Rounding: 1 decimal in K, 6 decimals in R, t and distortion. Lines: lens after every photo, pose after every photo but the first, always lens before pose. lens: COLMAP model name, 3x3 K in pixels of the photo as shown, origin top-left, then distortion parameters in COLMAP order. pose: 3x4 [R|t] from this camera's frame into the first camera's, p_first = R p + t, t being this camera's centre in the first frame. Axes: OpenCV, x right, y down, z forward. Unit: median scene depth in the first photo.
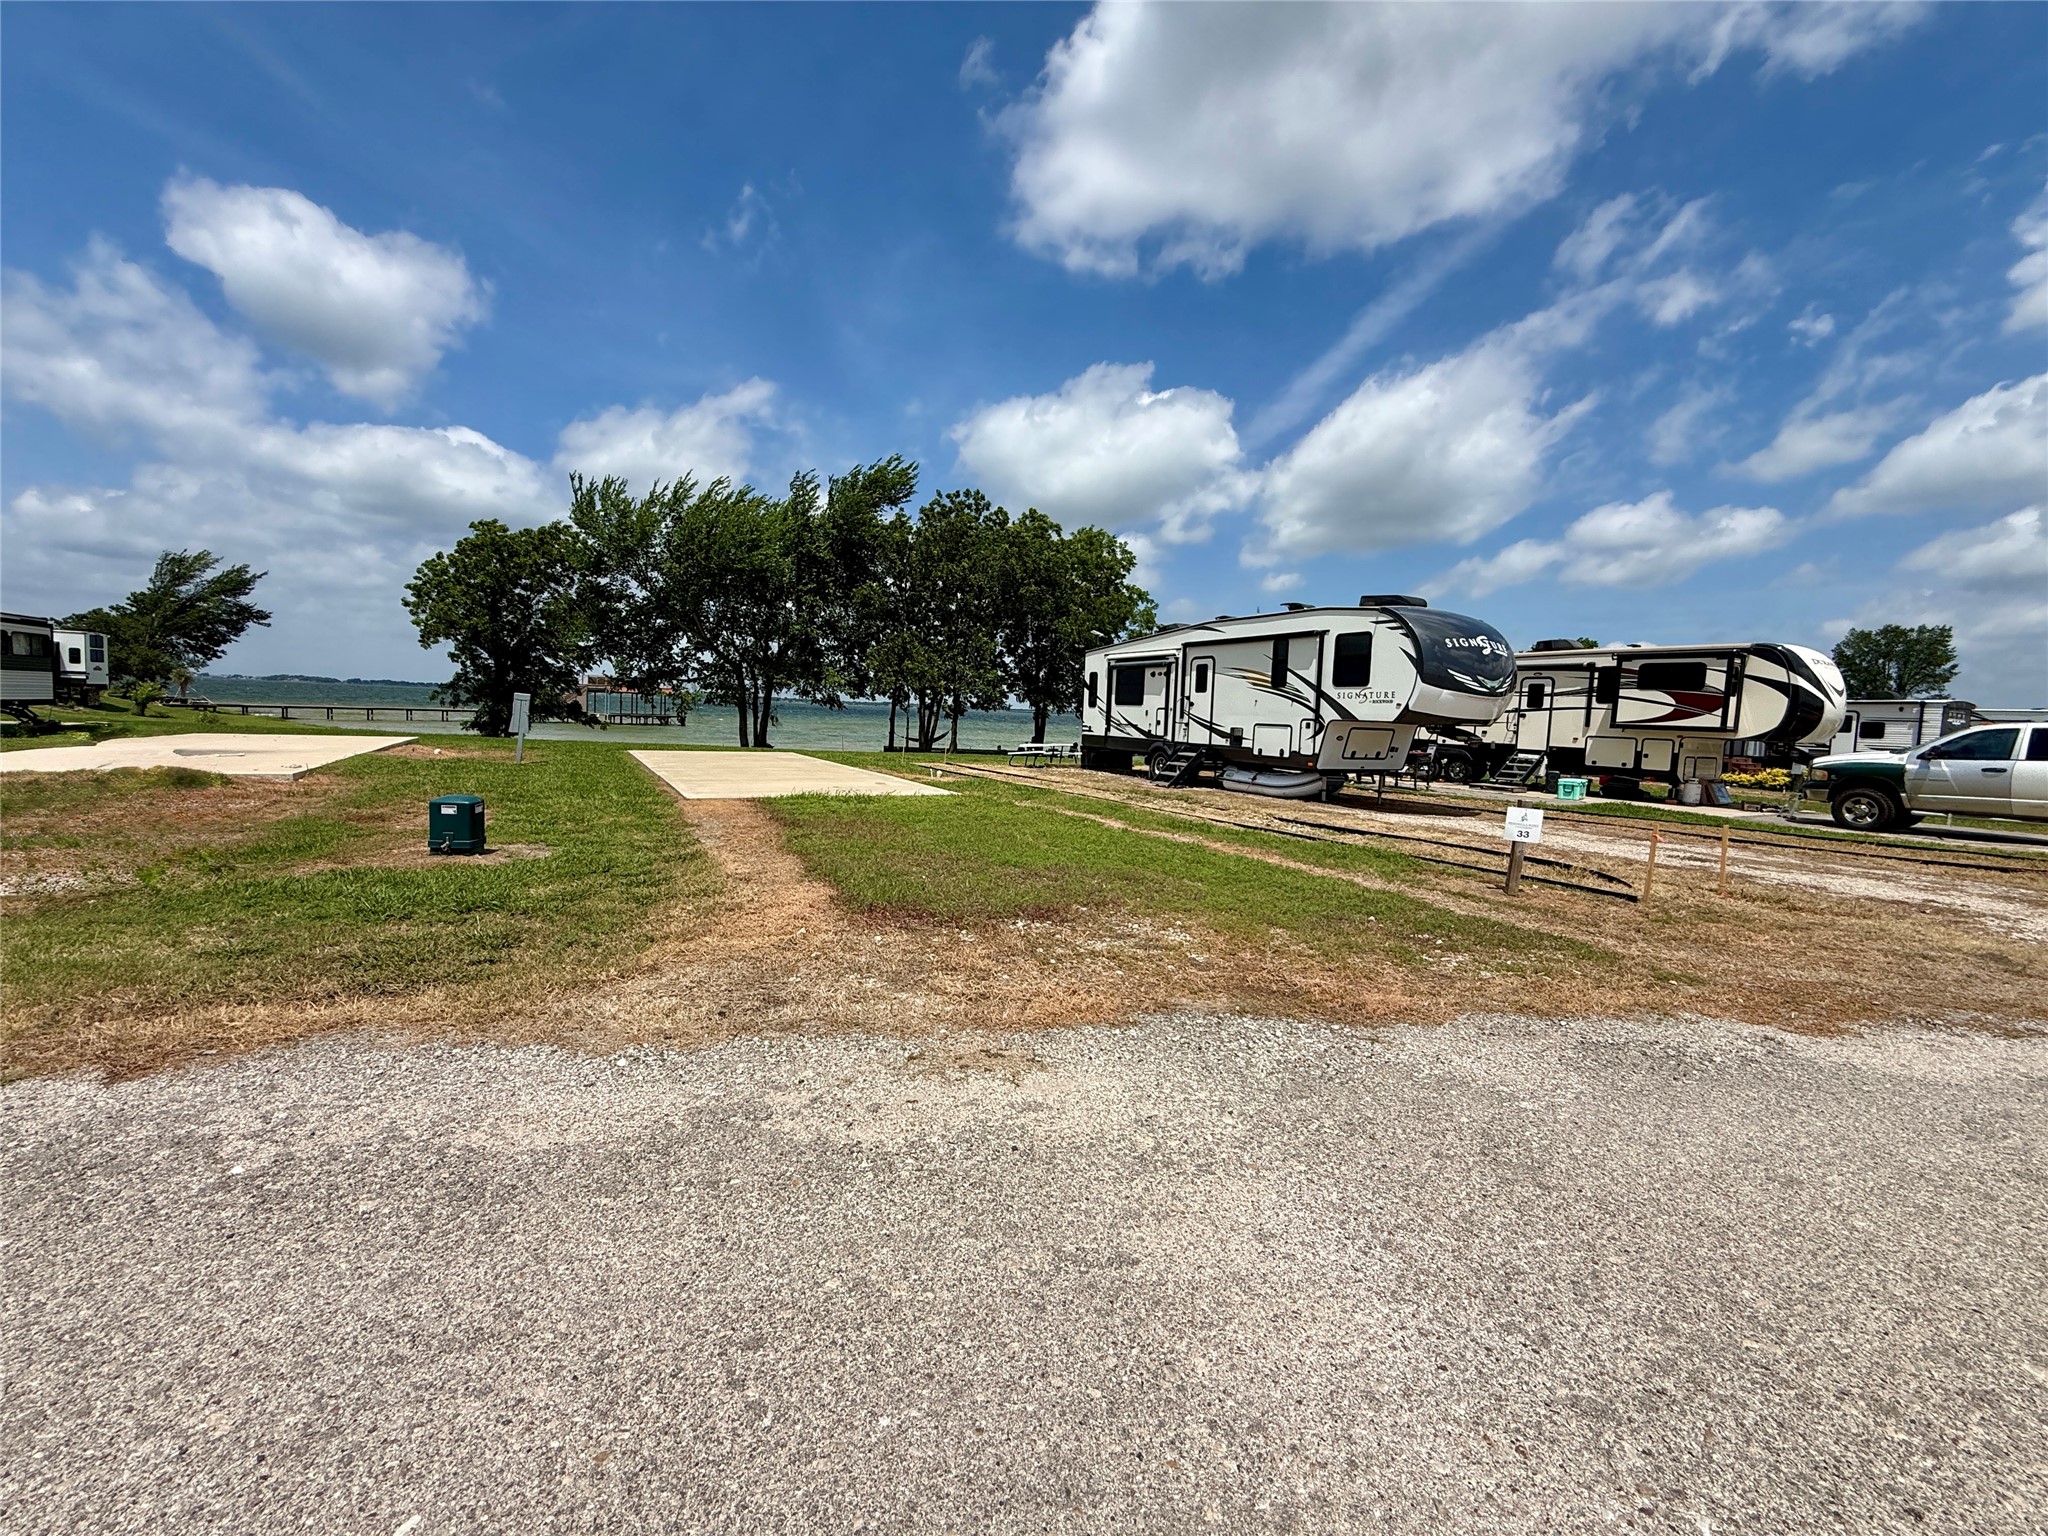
lens RADIAL K [[815.0, 0, 1016.2], [0, 815.0, 765.6], [0, 0, 1]] dist [0.001026, -0.000391]
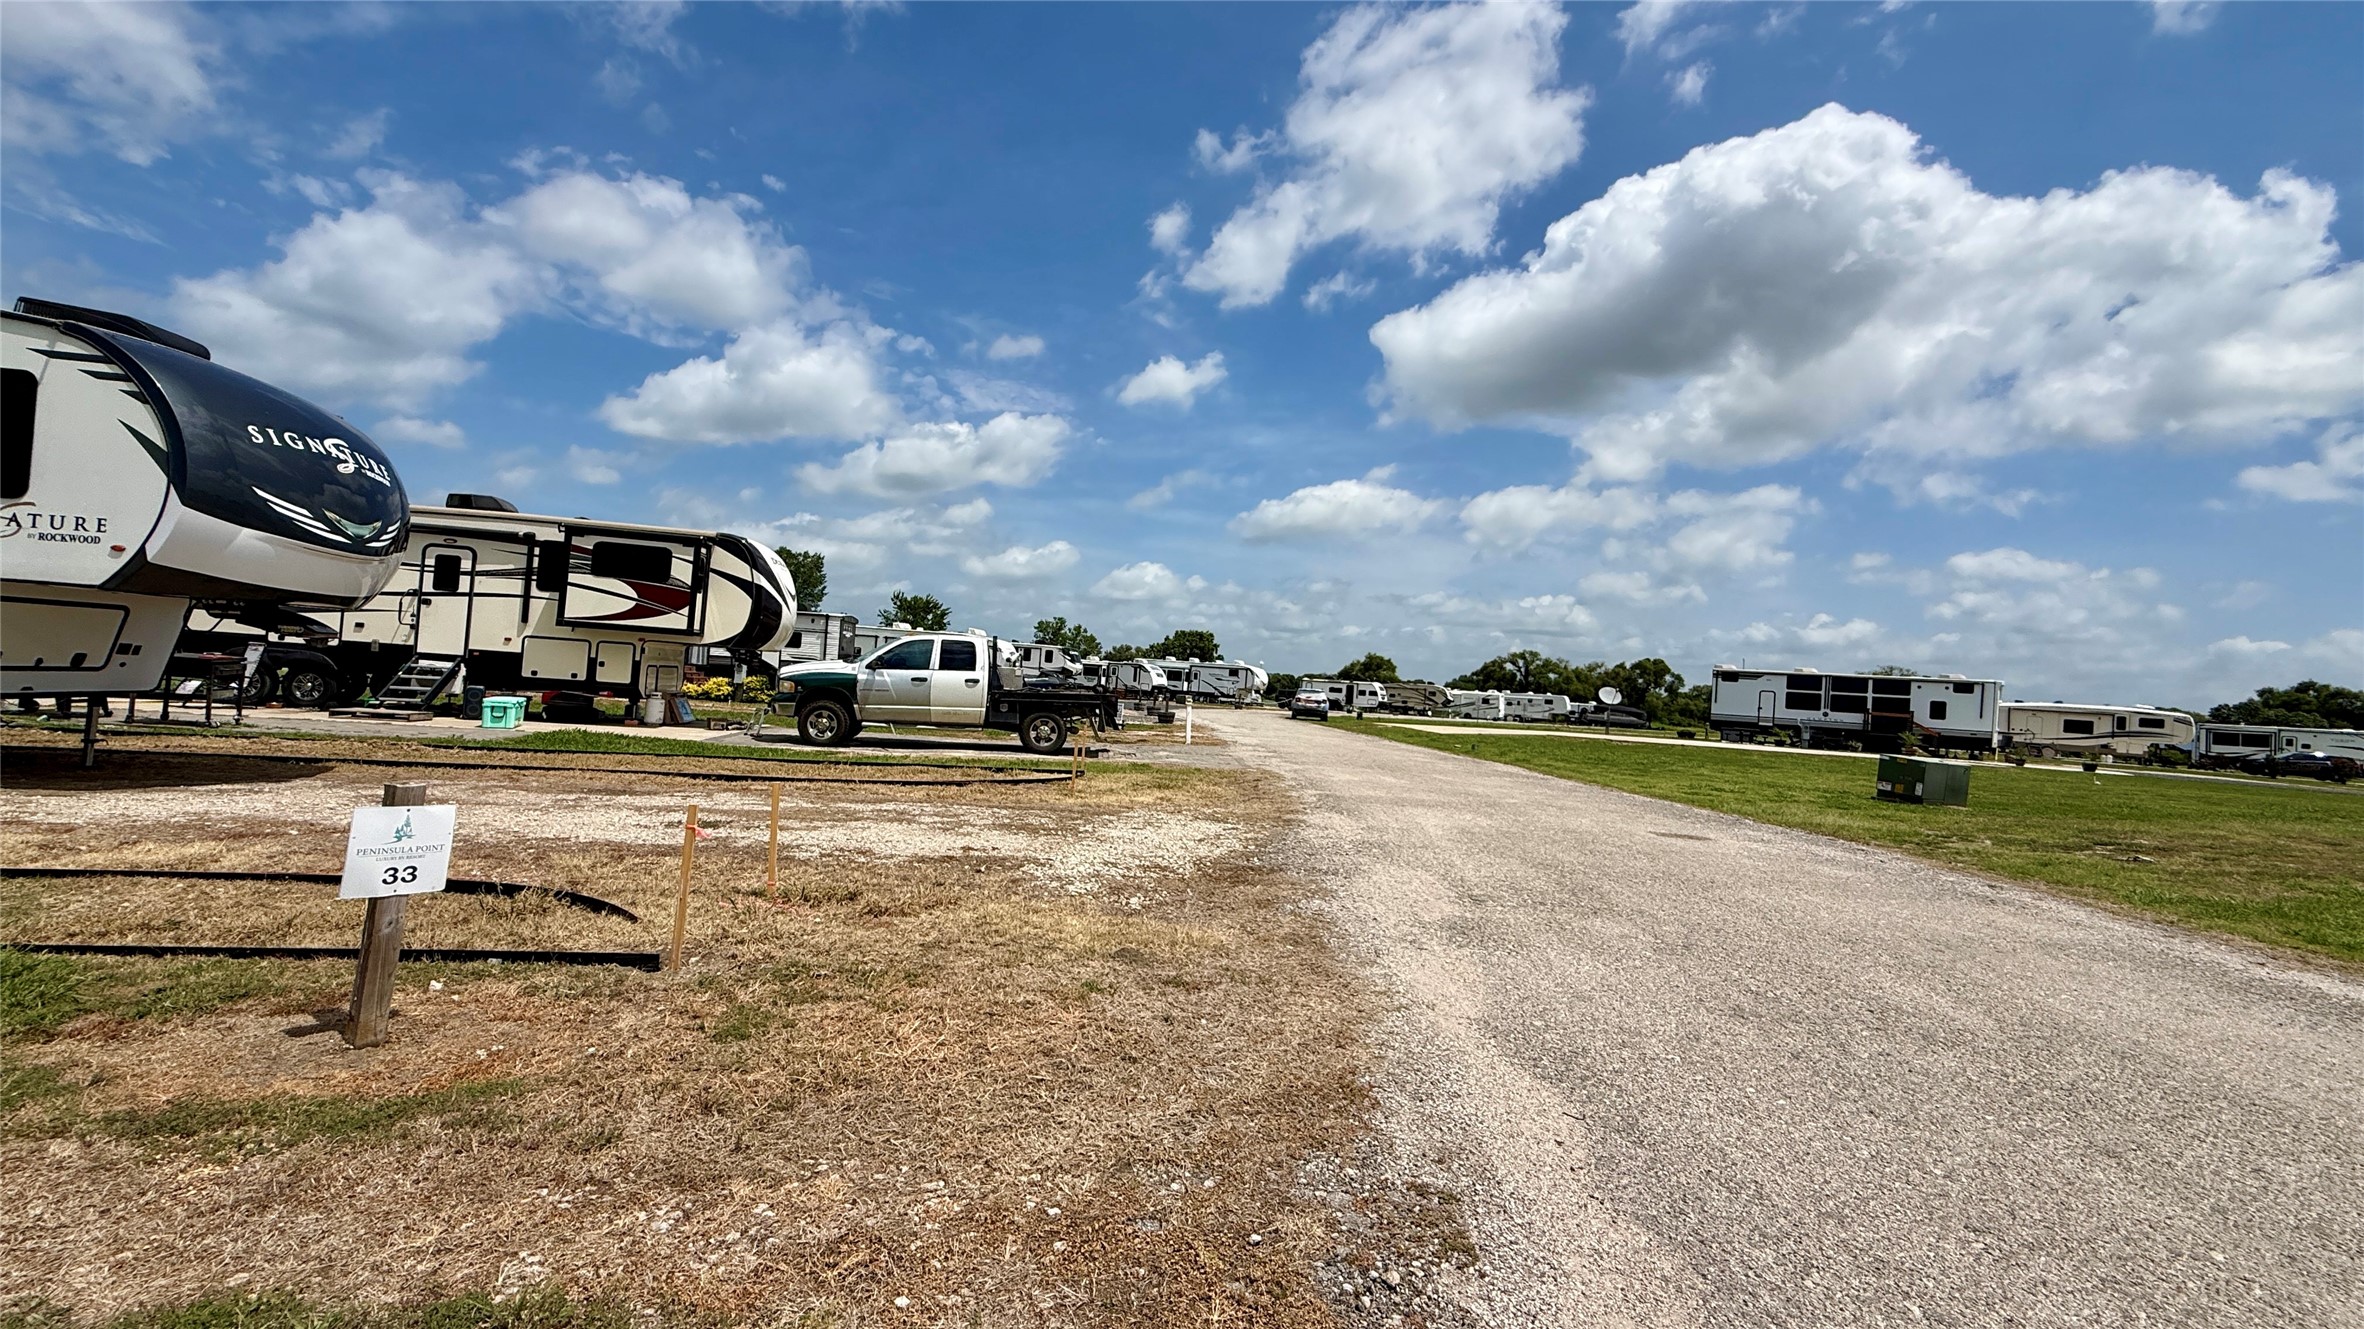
lens RADIAL K [[943.4, 0, 1174.2], [0, 943.4, 666.0], [0, 0, 1]] dist [-0.000274, -0.000156]
pose [[0.341754, 0.001662, 0.939788, 0.128095], [0.005934, 0.999975, -0.003926, -0.003524], [-0.939771, 0.006918, 0.341735, 0.196959]]
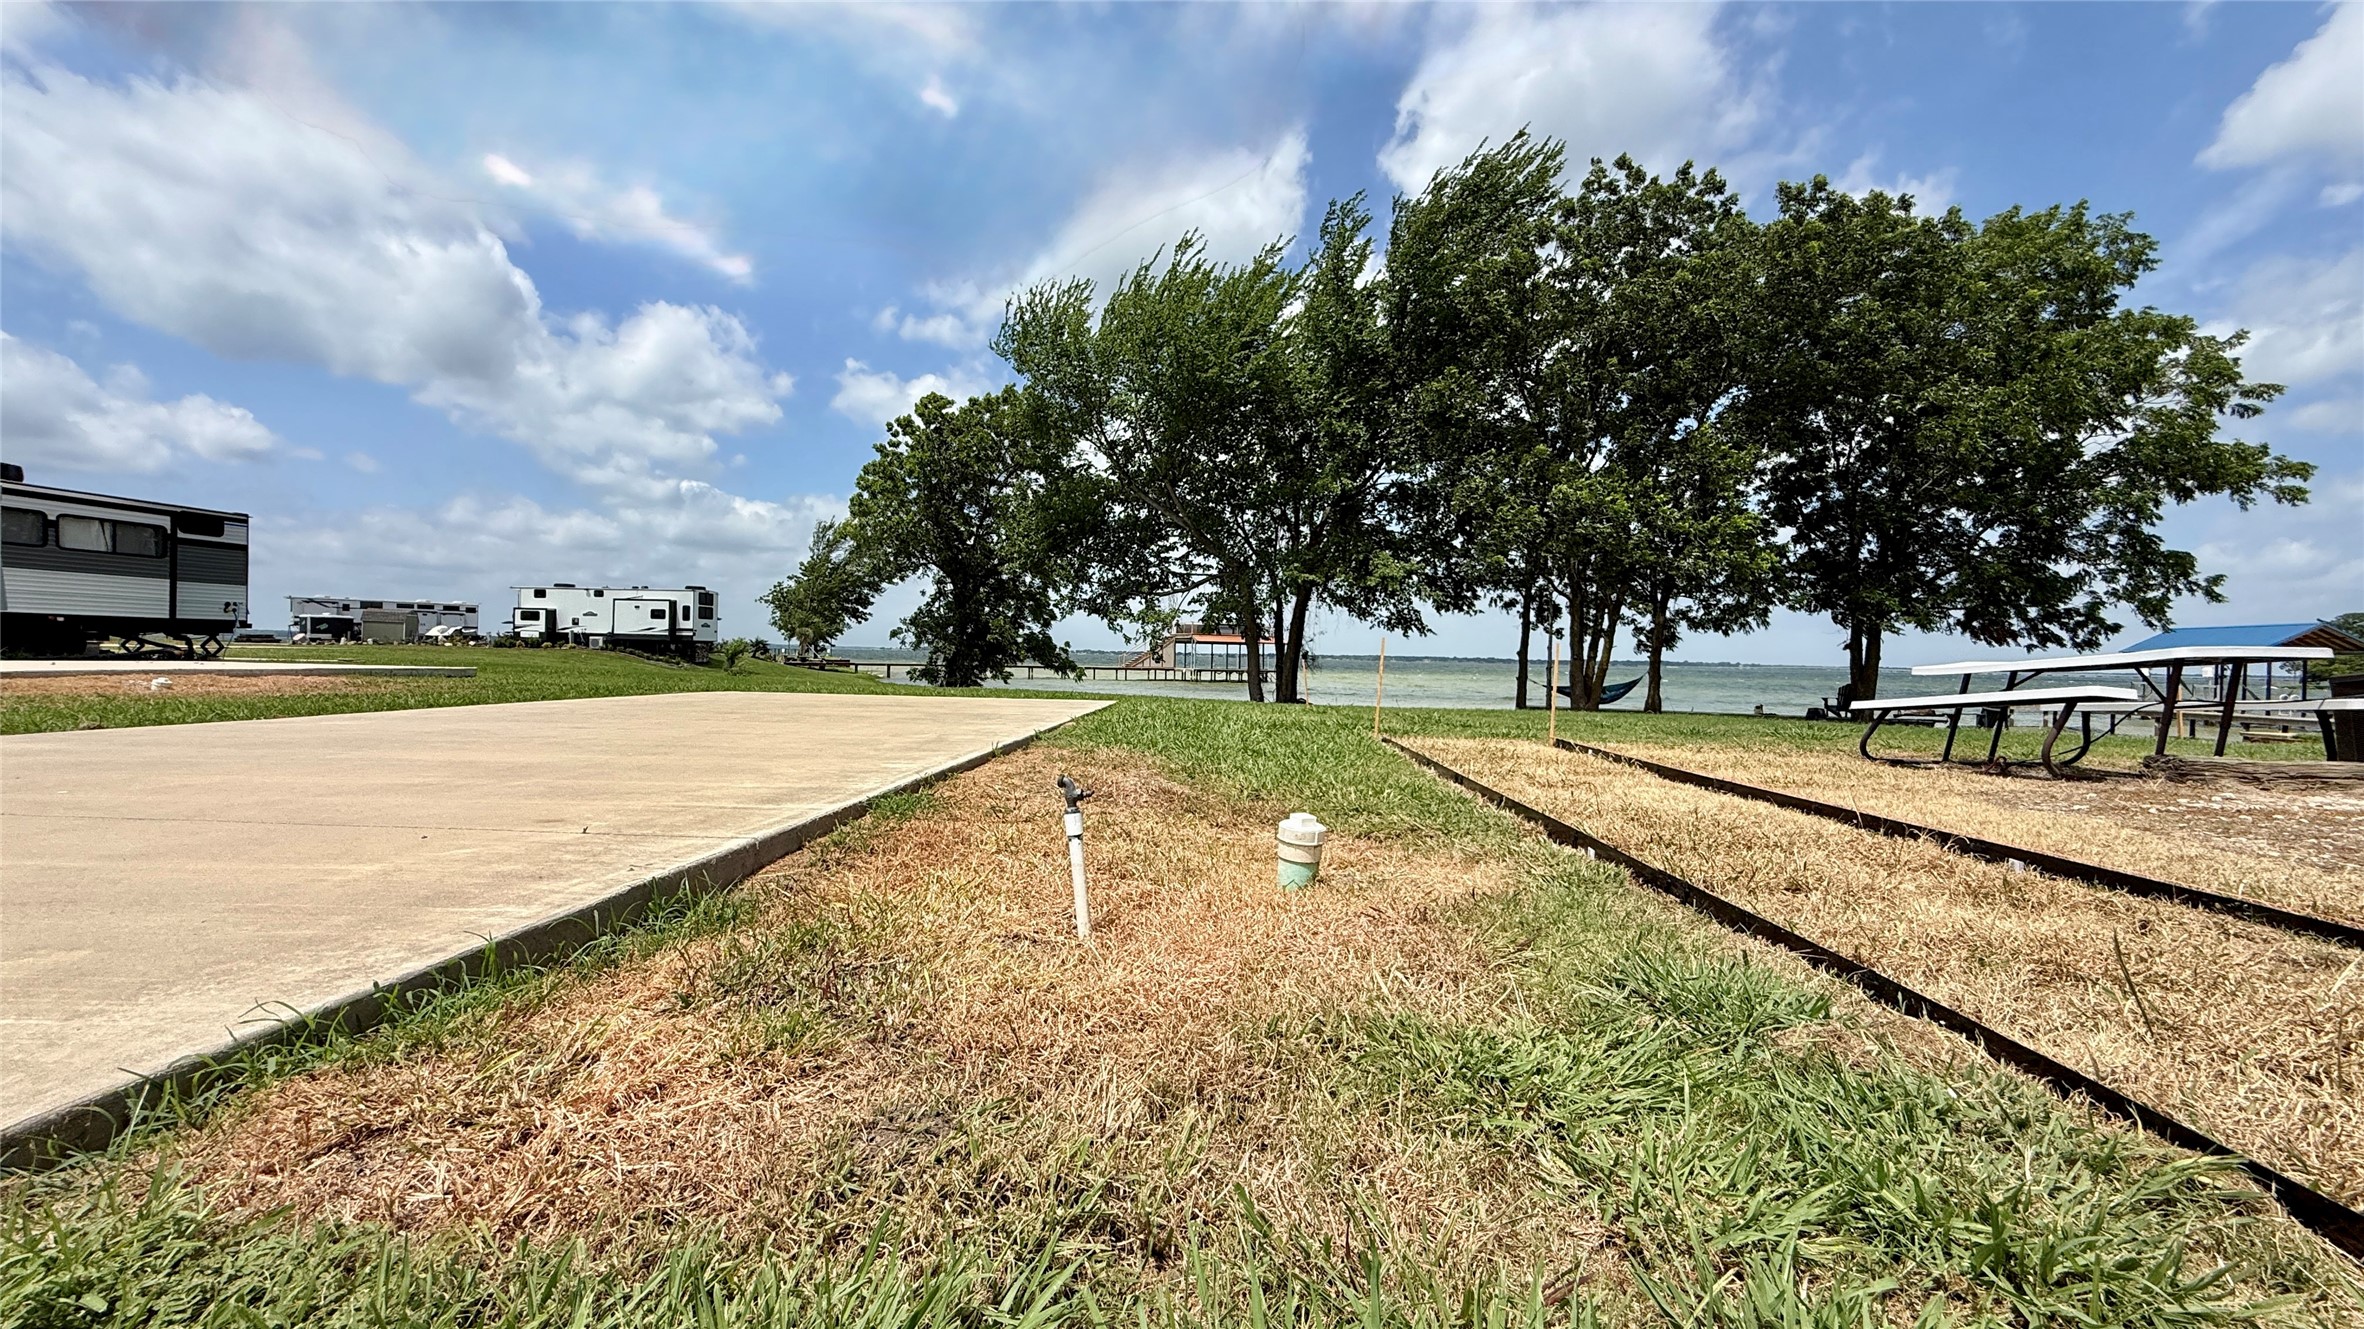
lens RADIAL K [[942.1, 0, 1173.9], [0, 942.1, 667.8], [0, 0, 1]] dist [0.002396, -0.000193]
pose [[0.844433, -0.017559, -0.535373, -0.036154], [-0.021414, 0.997557, -0.066494, -0.004676], [0.535233, 0.067614, 0.841994, 0.853669]]
